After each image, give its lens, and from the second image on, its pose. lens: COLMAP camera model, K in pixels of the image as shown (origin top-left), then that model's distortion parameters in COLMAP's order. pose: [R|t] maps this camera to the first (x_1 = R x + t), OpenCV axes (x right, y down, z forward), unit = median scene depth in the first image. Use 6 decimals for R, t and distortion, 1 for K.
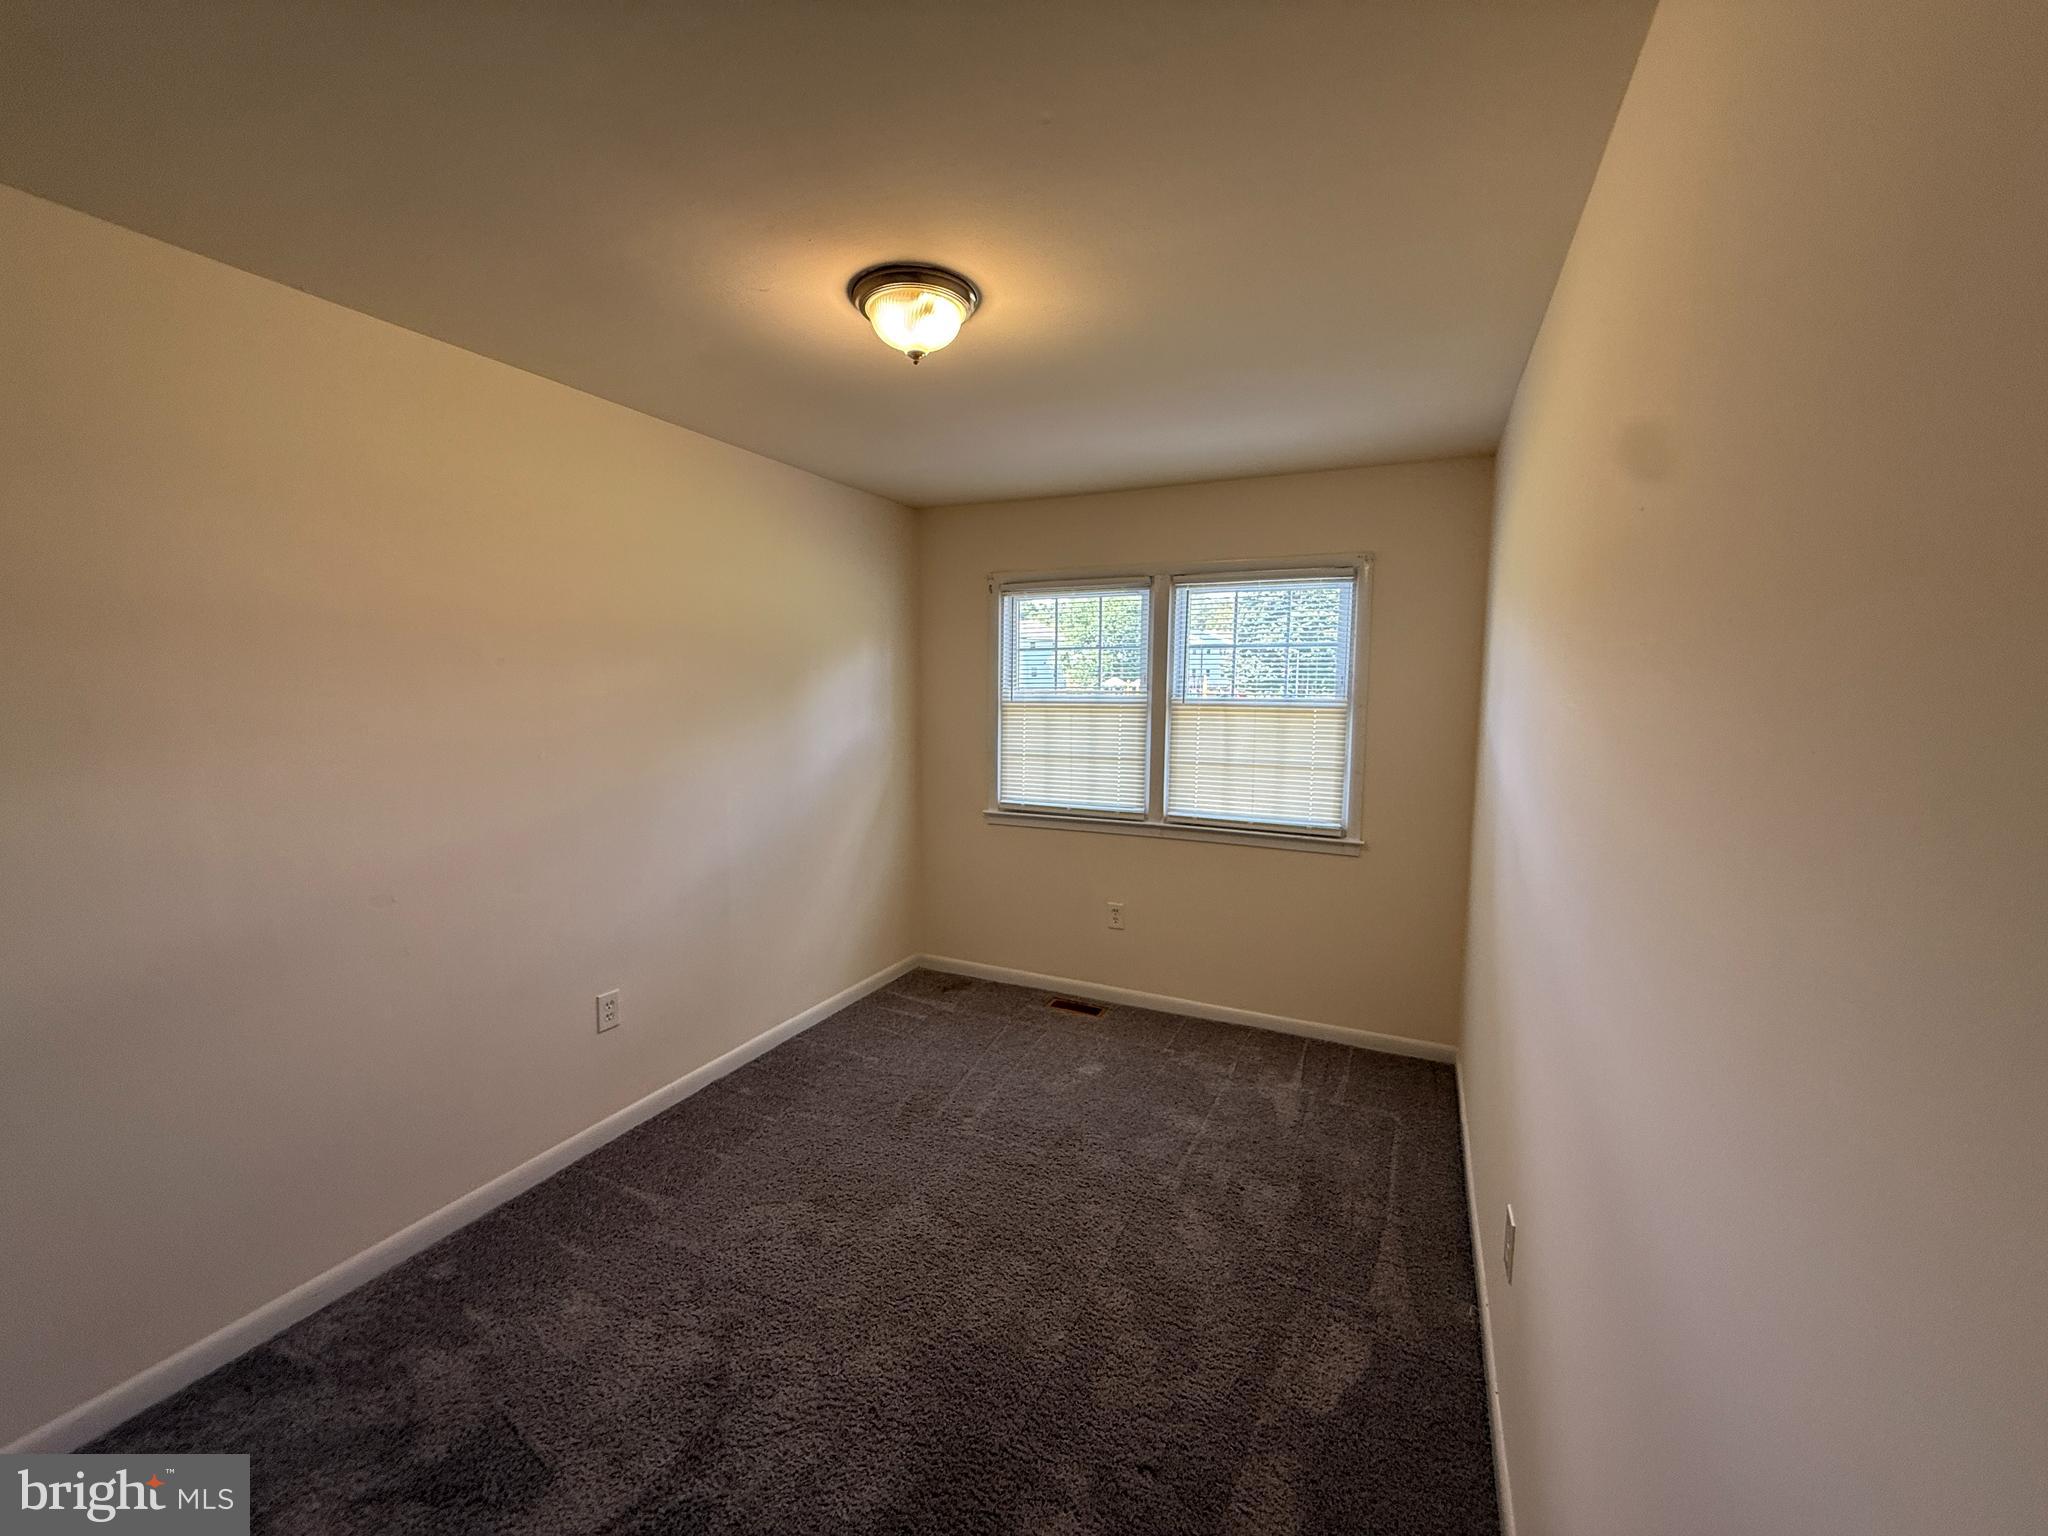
lens RADIAL K [[826.5, 0, 1019.7], [0, 826.5, 751.9], [0, 0, 1]] dist [-0.002013, 0.000604]
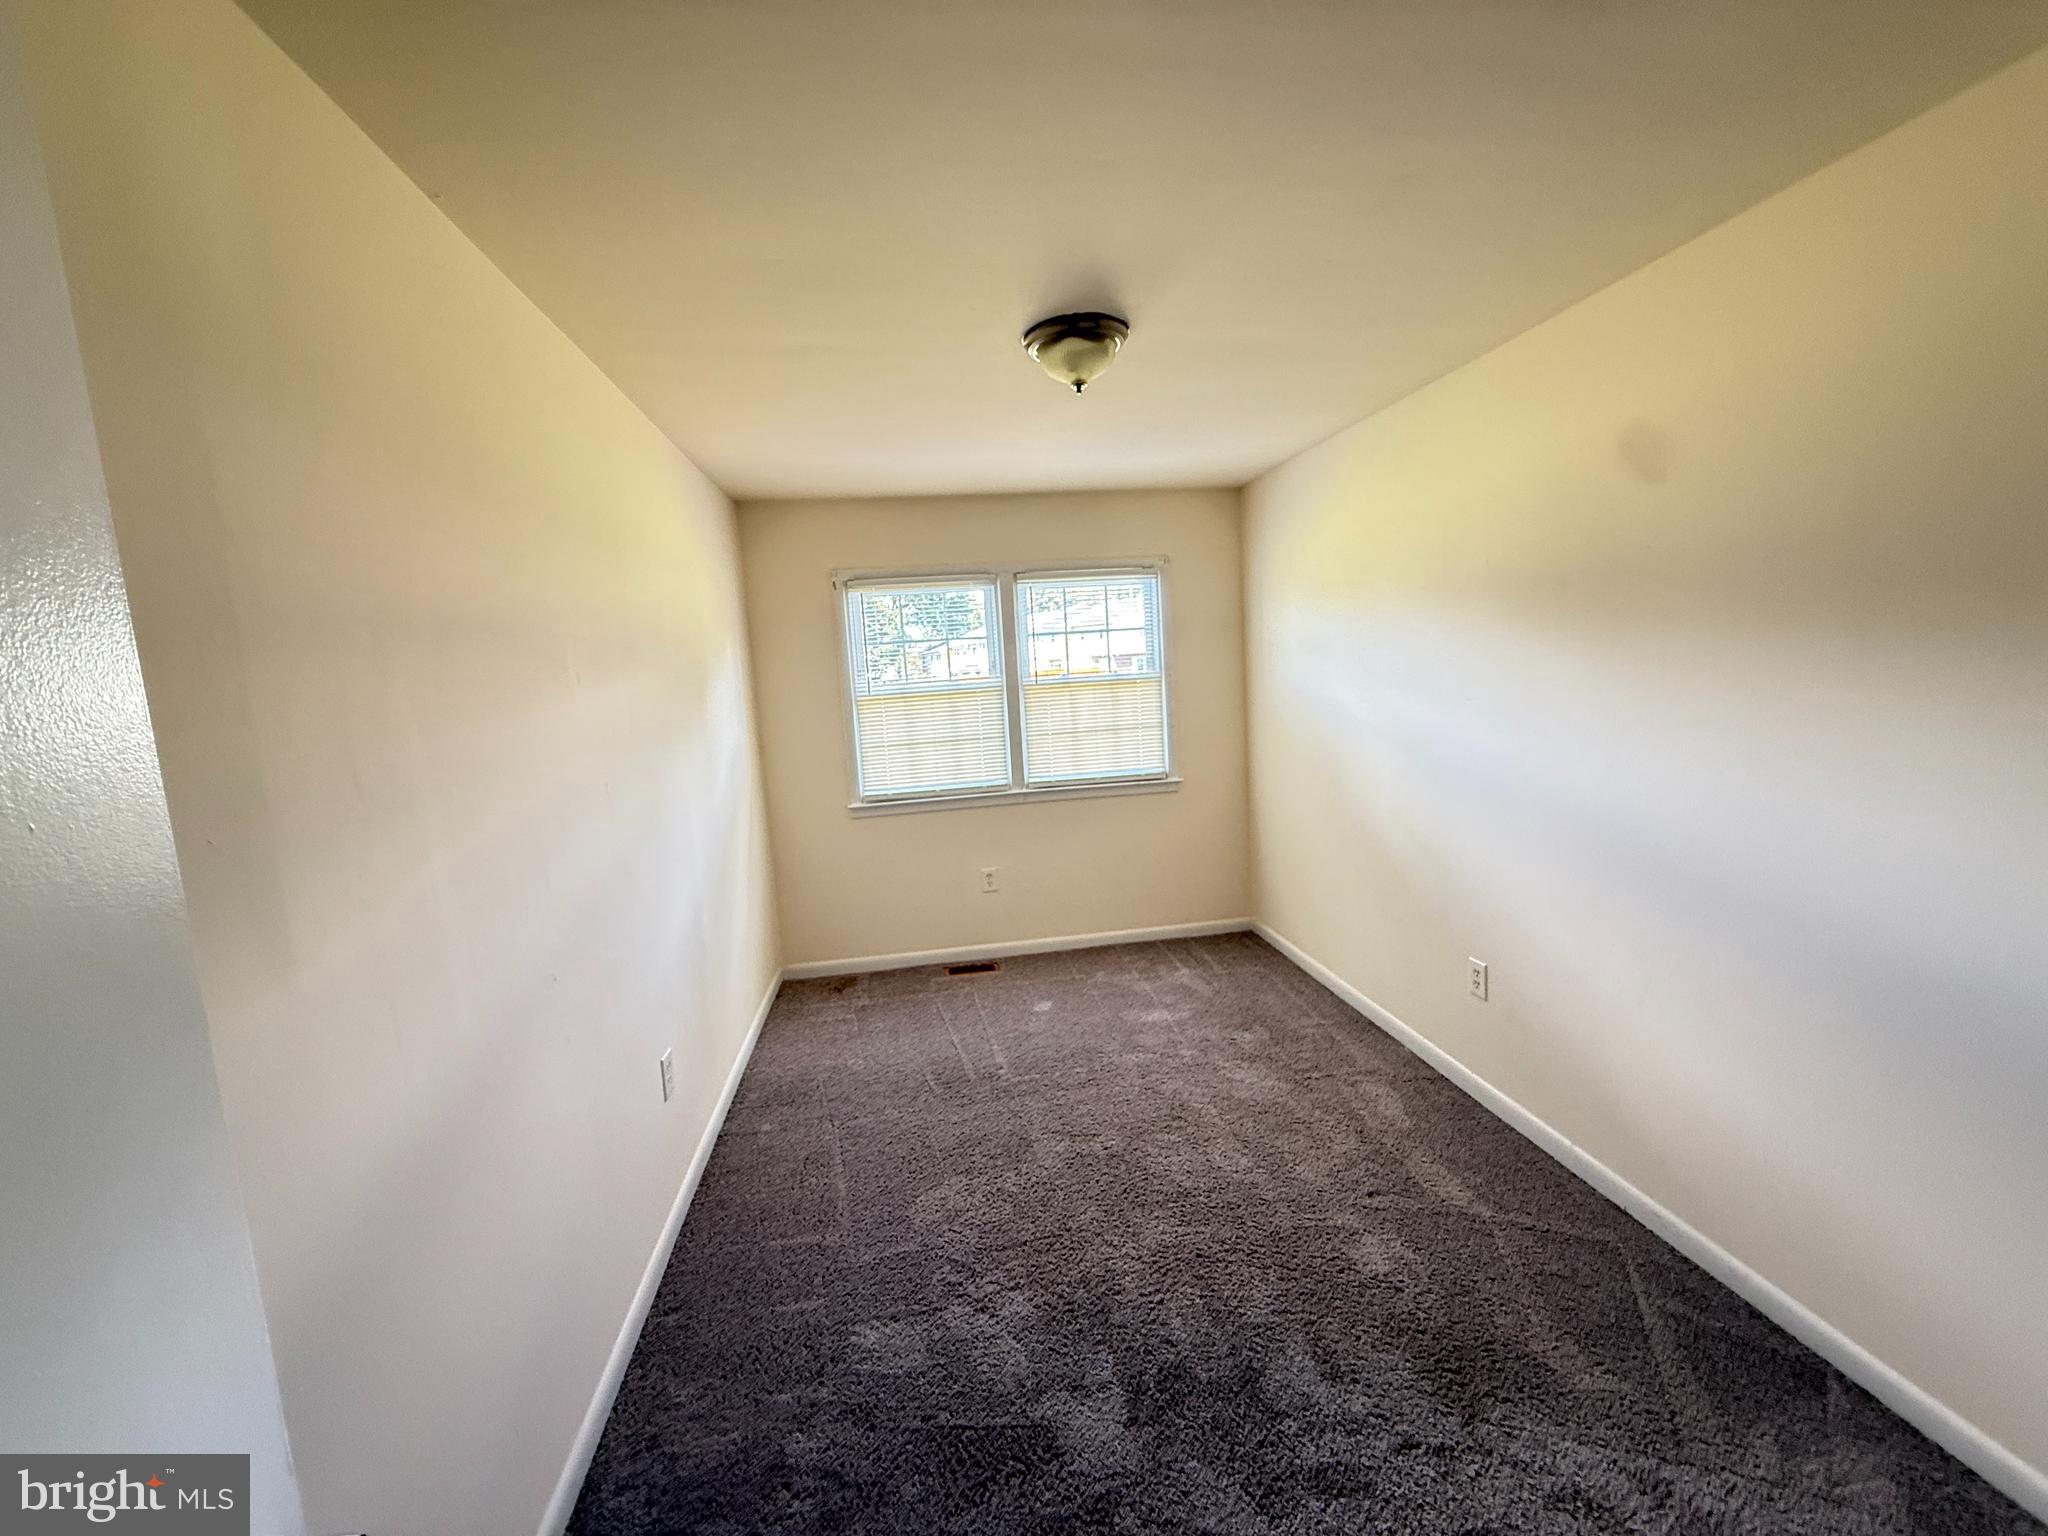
lens RADIAL K [[826.5, 0, 1018.5], [0, 826.5, 760.4], [0, 0, 1]] dist [-0.002013, 0.000604]
pose [[0.829809, -0.119641, 0.545072, -0.458170], [0.112386, 0.992563, 0.046769, -0.009161], [-0.546614, 0.022449, 0.837084, 0.048908]]
